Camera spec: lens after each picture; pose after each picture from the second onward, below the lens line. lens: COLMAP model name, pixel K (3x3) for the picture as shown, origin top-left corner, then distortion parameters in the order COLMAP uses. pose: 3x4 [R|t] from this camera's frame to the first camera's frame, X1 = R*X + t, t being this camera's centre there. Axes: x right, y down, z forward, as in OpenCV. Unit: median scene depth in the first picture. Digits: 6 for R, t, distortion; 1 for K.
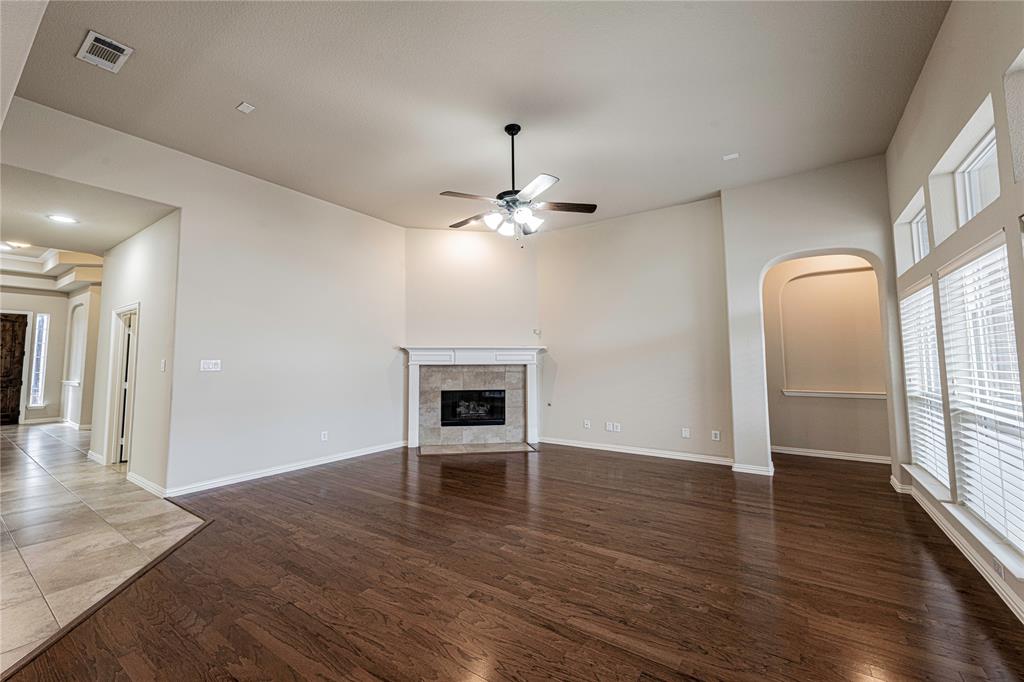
lens RADIAL K [[423.7, 0, 485.7], [0, 423.7, 333.0], [0, 0, 1]] dist [-0.003150, -0.001521]
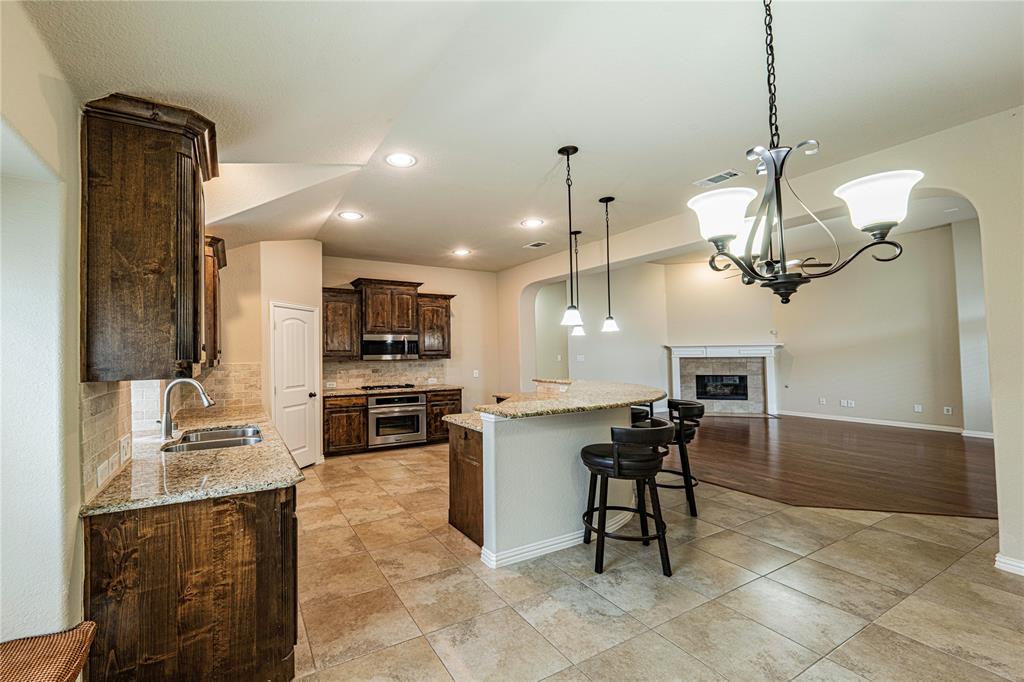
lens RADIAL K [[423.7, 0, 457.3], [0, 423.7, 339.8], [0, 0, 1]] dist [-0.003150, -0.001521]
pose [[0.894579, -0.021936, -0.446370, -0.189092], [0.036398, 0.999053, 0.023848, -0.051567], [0.445424, -0.037581, 0.894531, -0.683905]]
